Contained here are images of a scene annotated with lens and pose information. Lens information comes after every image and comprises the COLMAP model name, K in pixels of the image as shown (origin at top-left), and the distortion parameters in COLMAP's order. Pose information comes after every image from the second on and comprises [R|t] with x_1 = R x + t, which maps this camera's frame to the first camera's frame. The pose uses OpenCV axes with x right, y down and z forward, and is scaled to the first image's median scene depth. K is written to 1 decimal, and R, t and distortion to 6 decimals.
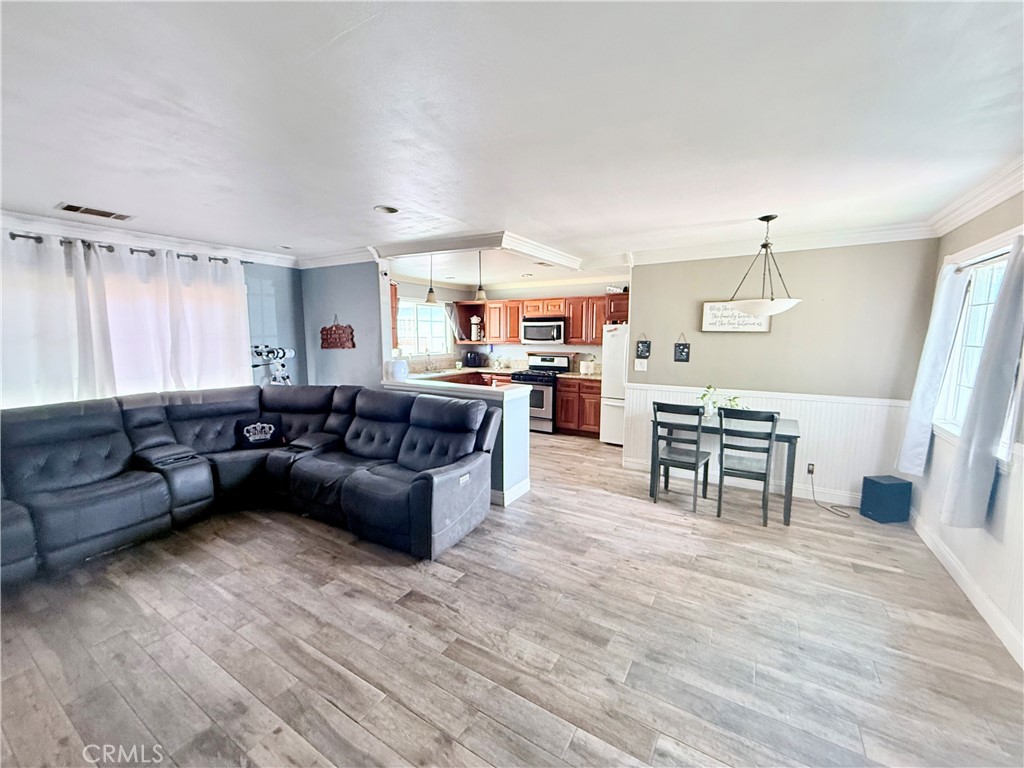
lens RADIAL K [[409.1, 0, 509.5], [0, 409.1, 383.7], [0, 0, 1]] dist [0.000184, -0.000078]
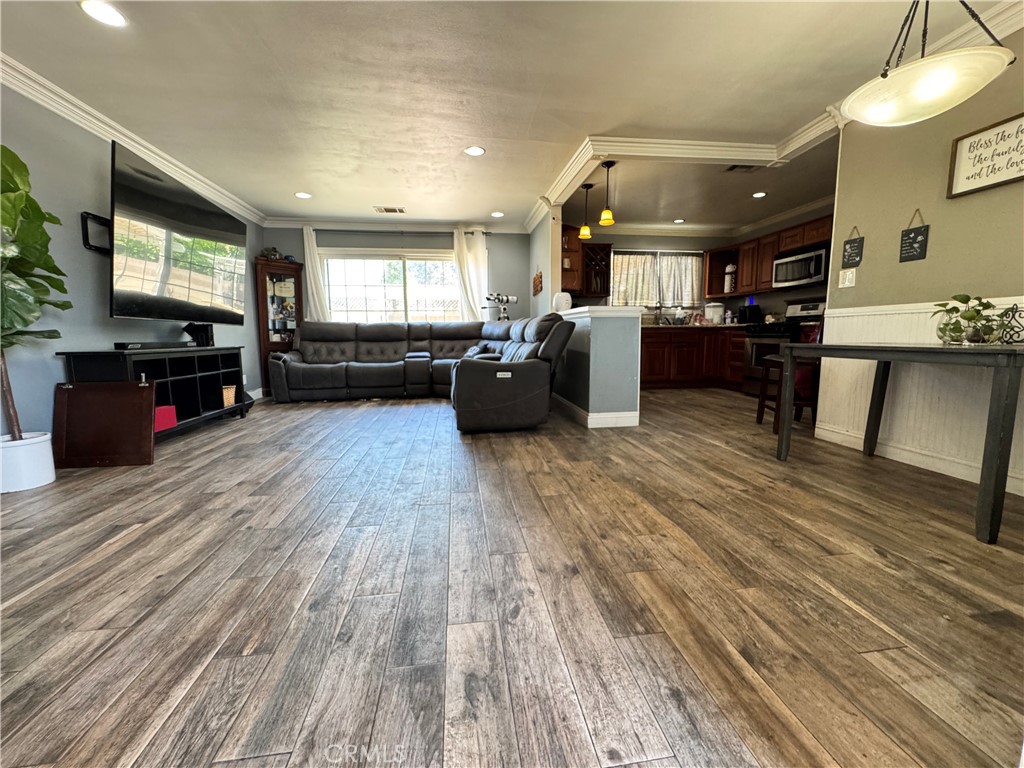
lens RADIAL K [[410.7, 0, 513.0], [0, 410.7, 383.7], [0, 0, 1]] dist [-0.003996, -0.000119]
pose [[0.634816, 0.086949, -0.767756, 0.646572], [-0.085008, 0.995476, 0.042450, 0.178363], [0.767973, 0.038318, 0.639335, 0.250307]]
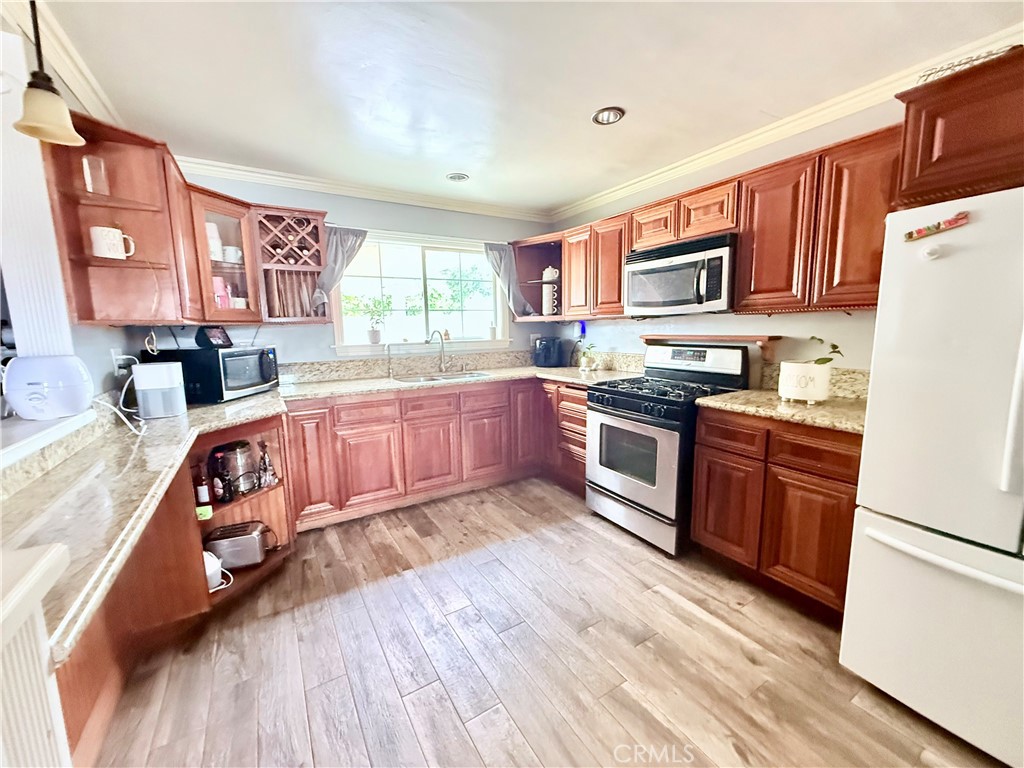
lens RADIAL K [[409.1, 0, 509.5], [0, 409.1, 383.7], [0, 0, 1]] dist [0.000184, -0.000078]
pose [[0.888470, 0.046138, -0.456610, 0.237372], [-0.035759, 0.998869, 0.031350, -0.071401], [0.457540, -0.011526, 0.889115, 1.102850]]
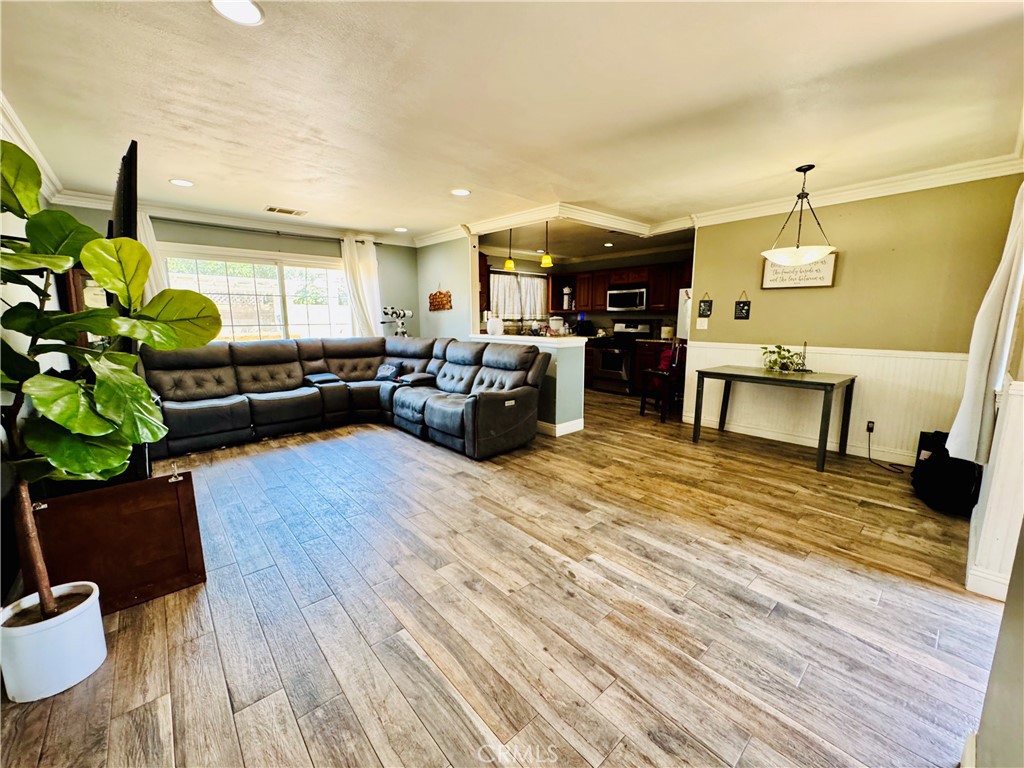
lens RADIAL K [[410.7, 0, 513.0], [0, 410.7, 383.7], [0, 0, 1]] dist [-0.003996, -0.000119]
pose [[0.956925, 0.045427, -0.286758, 0.216735], [-0.034312, 0.998457, 0.043670, 0.101694], [0.288299, -0.031949, 0.957007, -0.187604]]
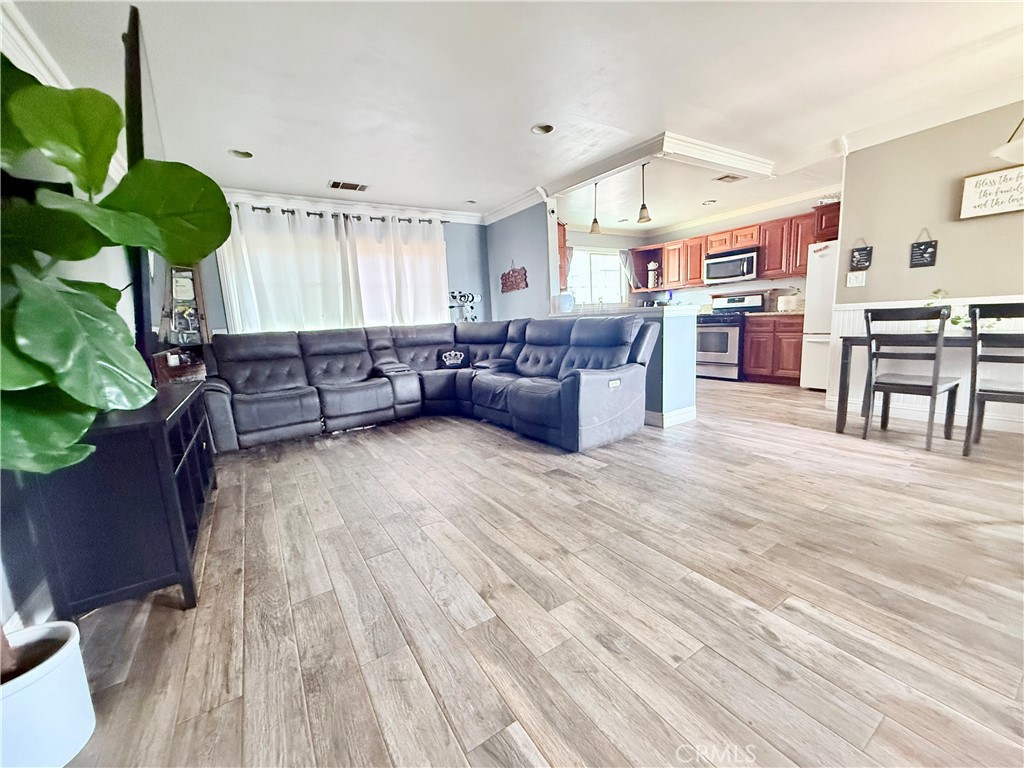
lens RADIAL K [[409.1, 0, 509.5], [0, 409.1, 383.7], [0, 0, 1]] dist [0.000184, -0.000078]
pose [[0.898118, 0.020258, -0.439288, 0.088626], [-0.000371, 0.998973, 0.045308, 0.159229], [0.439755, -0.040529, 0.897203, -0.028301]]
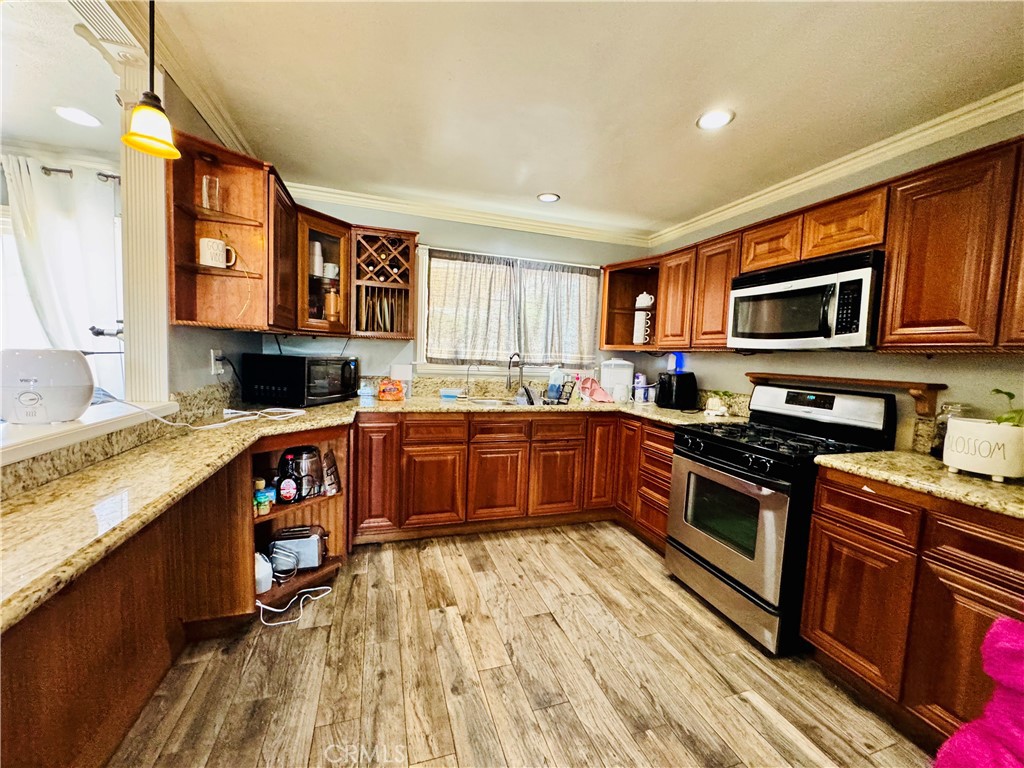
lens RADIAL K [[408.7, 0, 512.8], [0, 408.7, 383.6], [0, 0, 1]] dist [-0.002218, 0.000361]
pose [[0.760069, 0.076861, -0.645281, 0.239553], [-0.117936, 0.992806, -0.020659, -0.071753], [0.639051, 0.091804, 0.763666, 1.173025]]
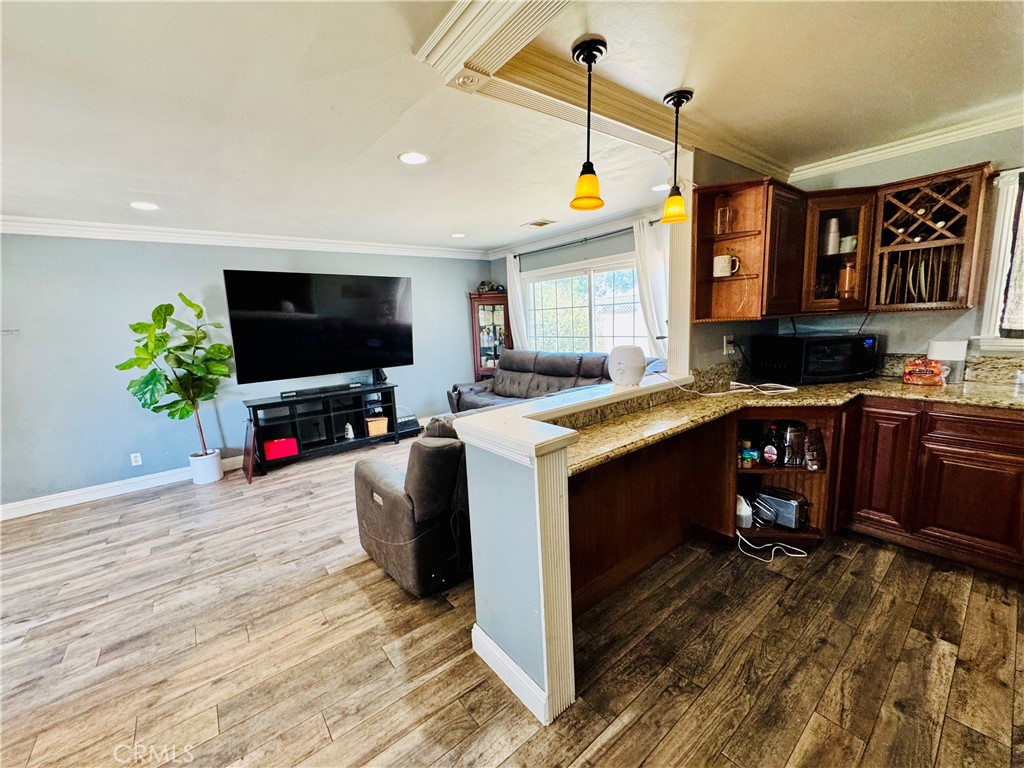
lens RADIAL K [[408.7, 0, 512.8], [0, 408.7, 383.6], [0, 0, 1]] dist [-0.002218, 0.000361]
pose [[-0.342679, 0.162942, -0.925214, 0.395763], [-0.065634, 0.978285, 0.196598, -0.118307], [0.937157, 0.128096, -0.324543, 1.226624]]
